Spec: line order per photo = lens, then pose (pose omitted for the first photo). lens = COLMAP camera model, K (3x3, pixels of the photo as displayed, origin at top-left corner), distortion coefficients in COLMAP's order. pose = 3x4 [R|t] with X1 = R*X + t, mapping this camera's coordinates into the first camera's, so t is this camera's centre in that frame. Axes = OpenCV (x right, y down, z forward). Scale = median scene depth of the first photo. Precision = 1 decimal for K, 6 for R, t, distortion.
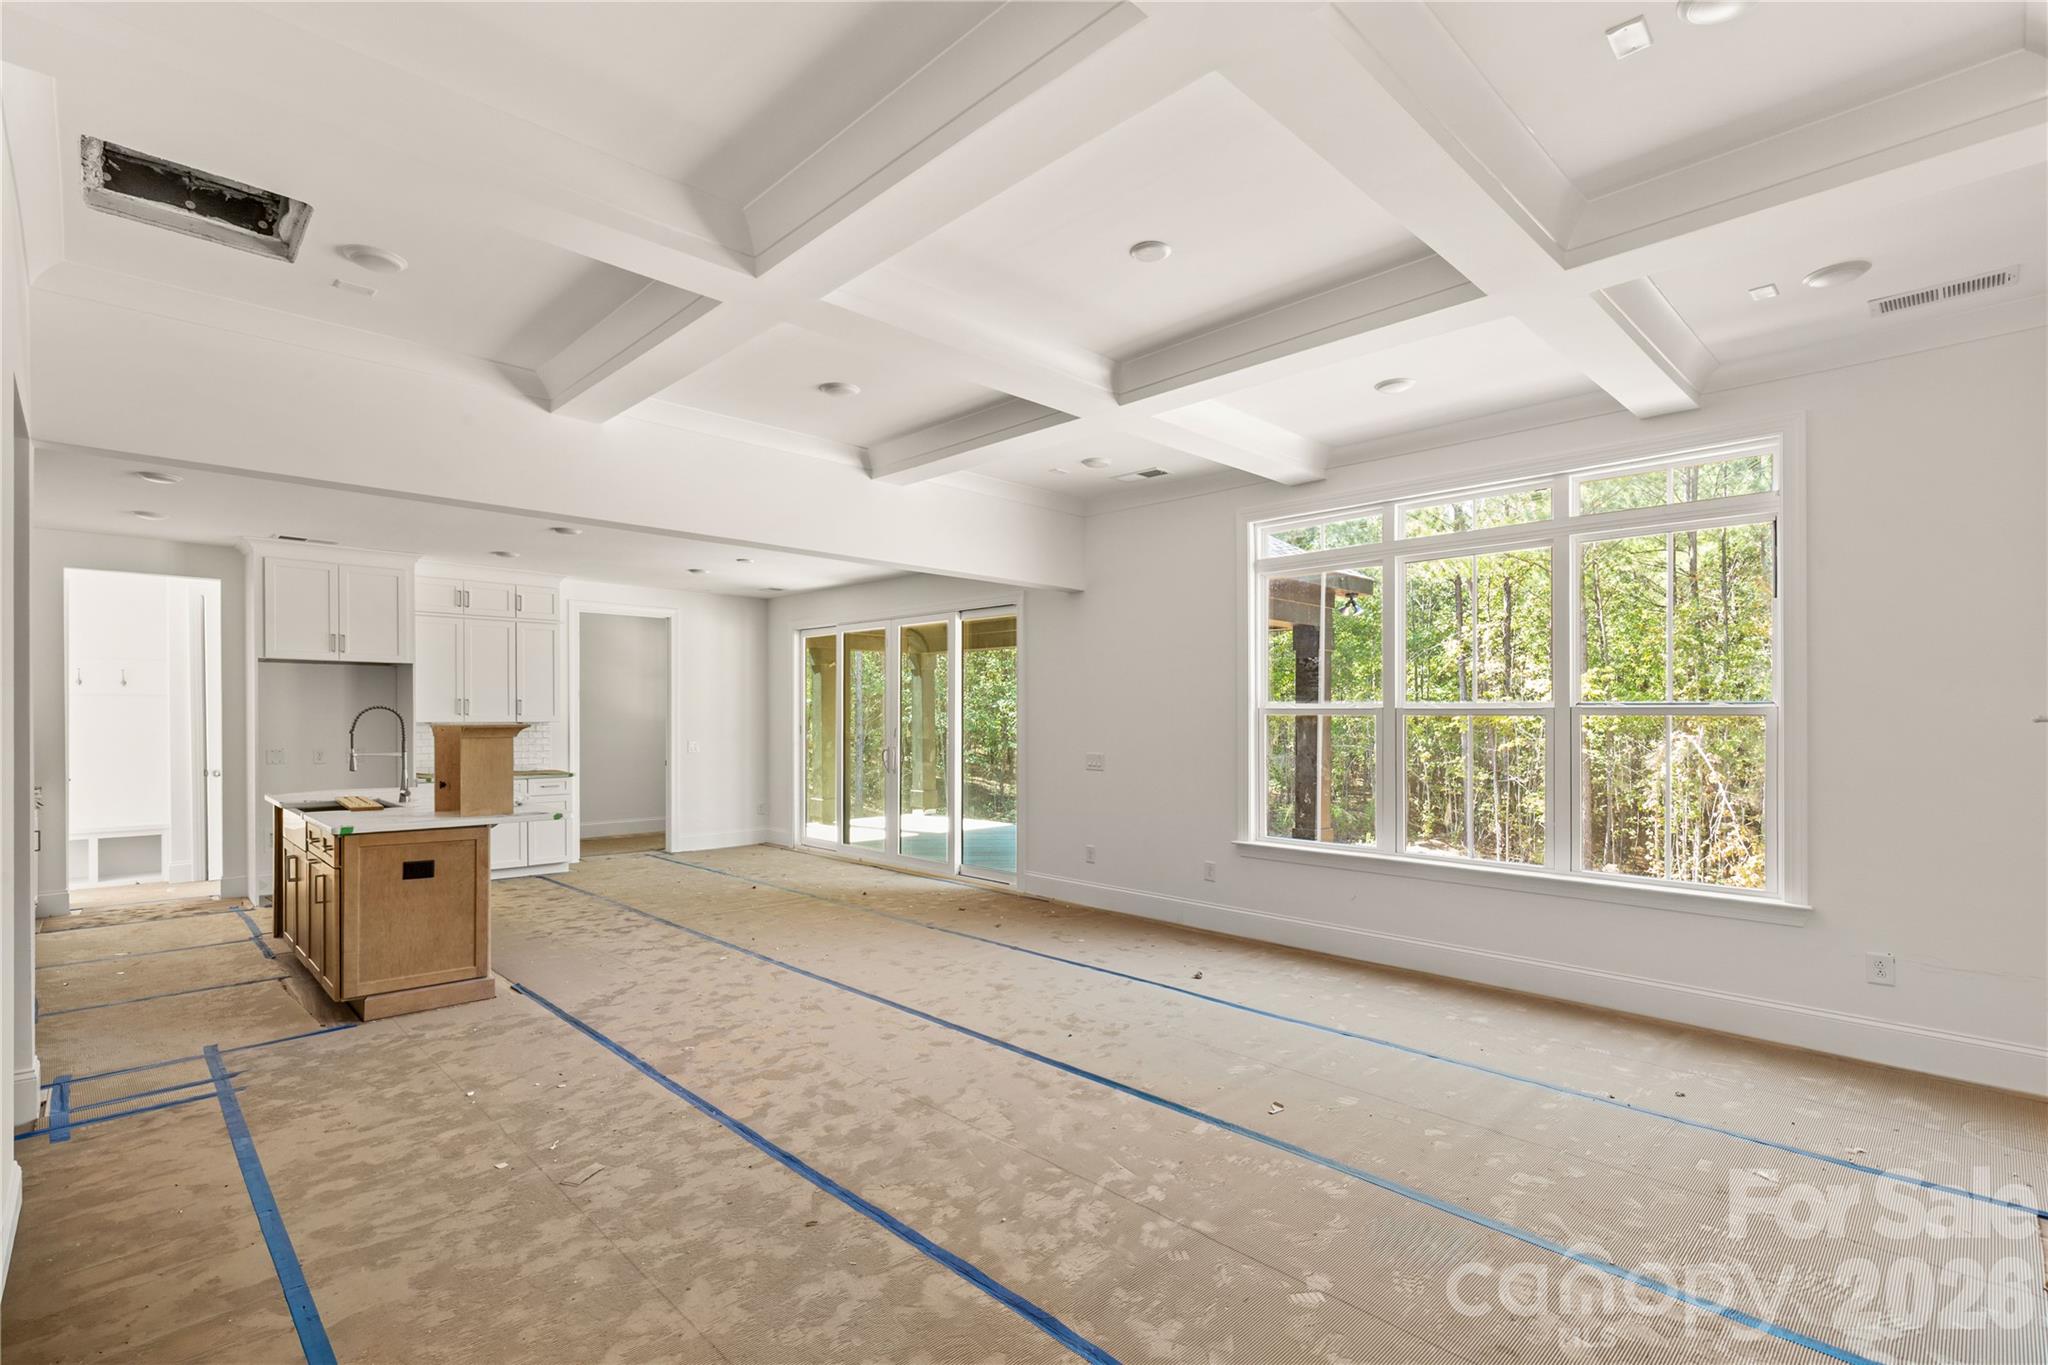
lens RADIAL K [[941.5, 0, 1020.3], [0, 941.5, 704.6], [0, 0, 1]] dist [0.000523, 0.000045]
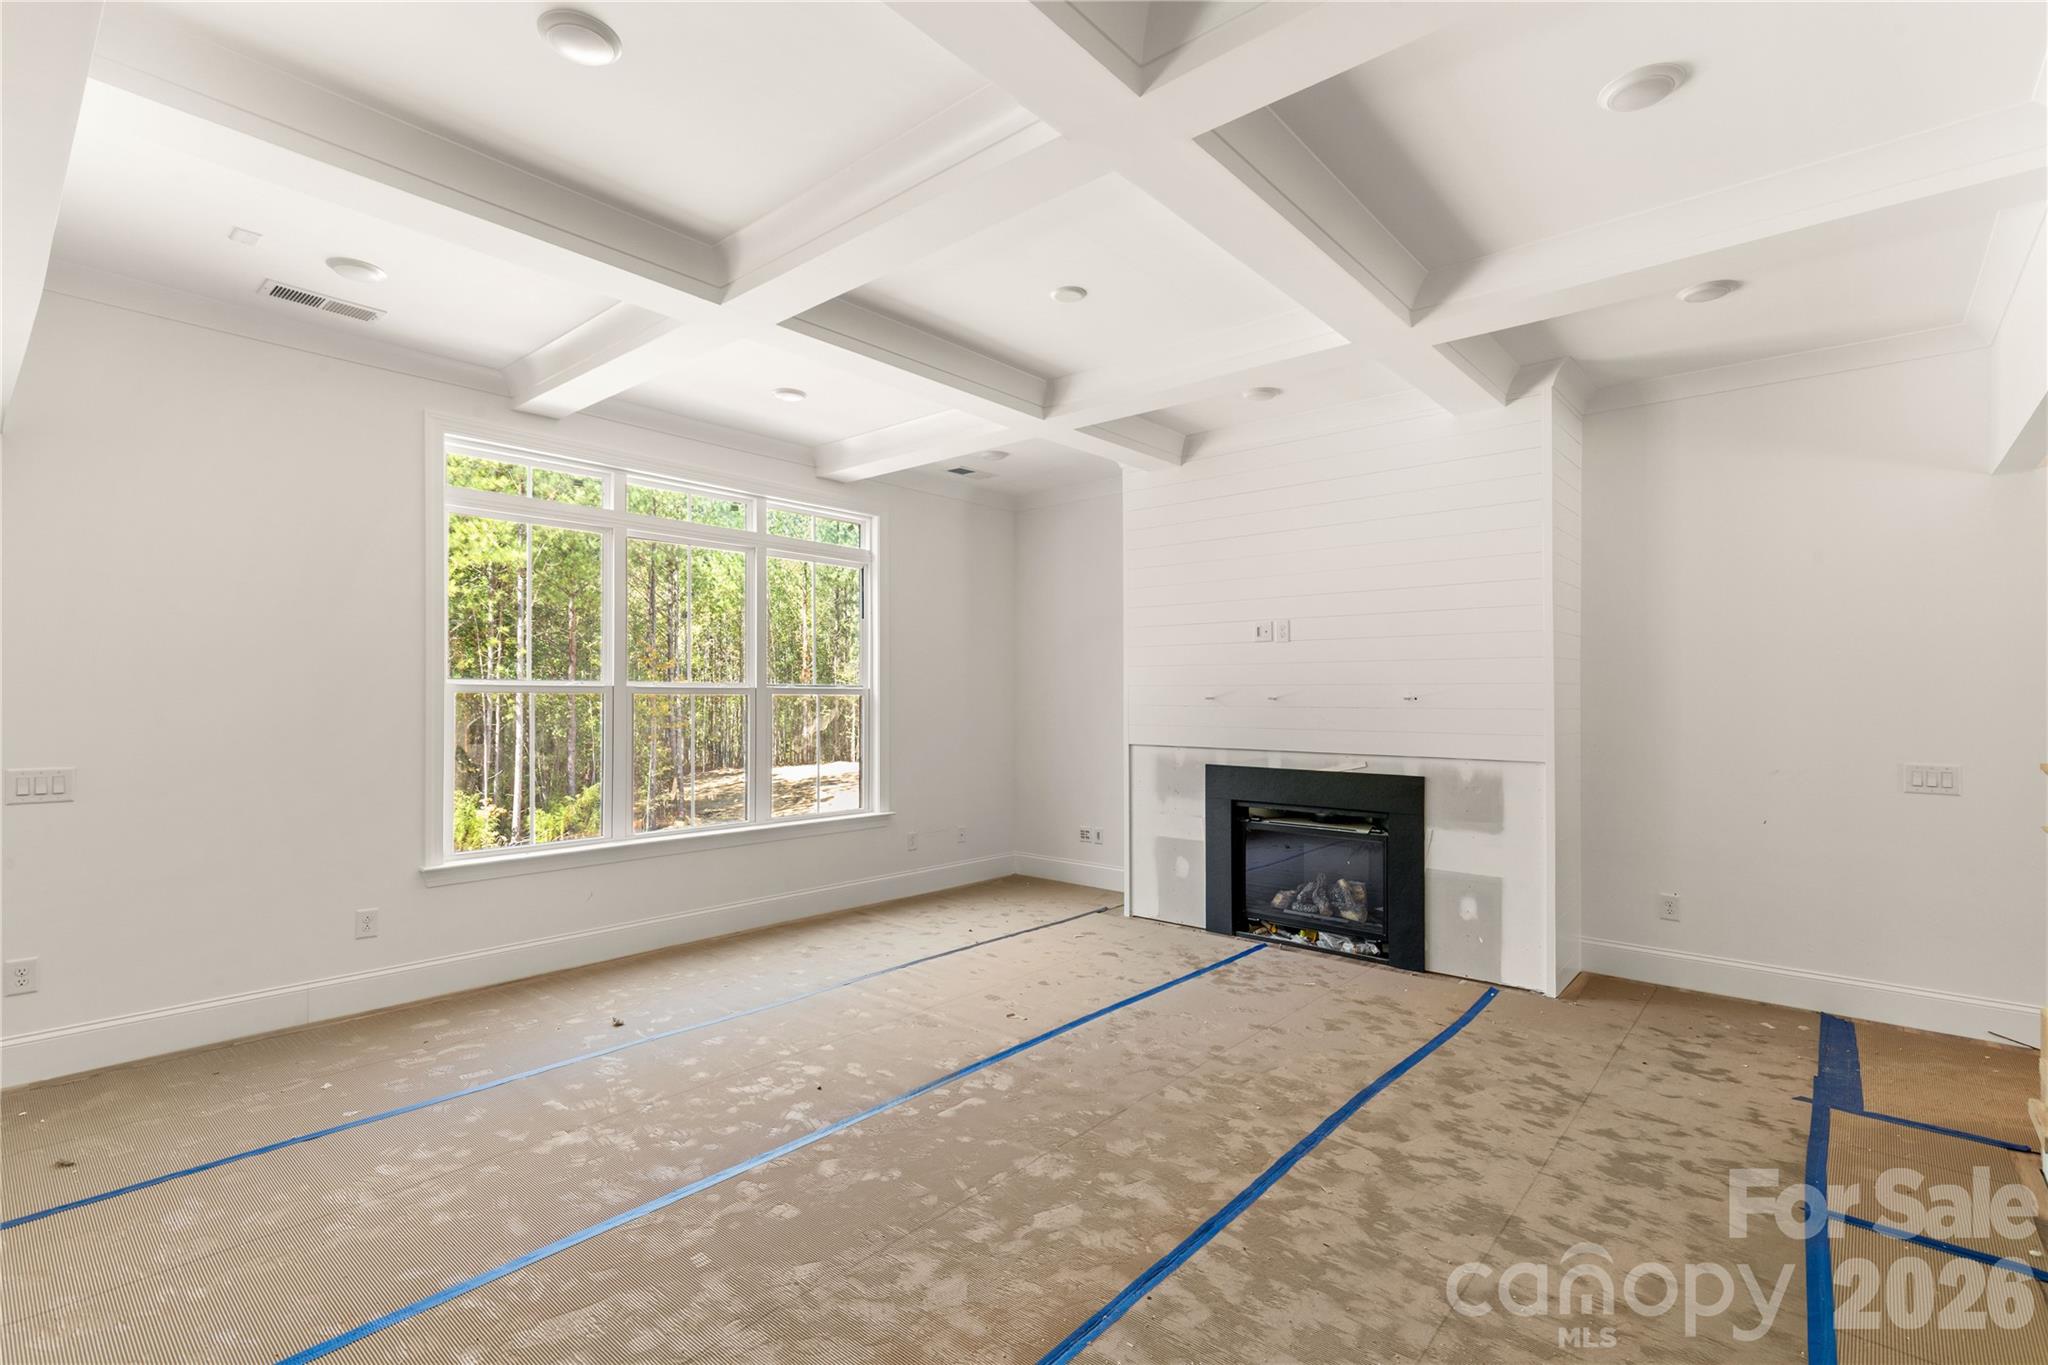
lens RADIAL K [[941.5, 0, 1020.2], [0, 941.5, 682.5], [0, 0, 1]] dist [0.000523, 0.000045]
pose [[-0.074522, 0.019843, 0.997022, -0.715018], [-0.007673, 0.999761, -0.020471, 0.019231], [-0.997190, -0.009175, -0.074352, 0.810907]]
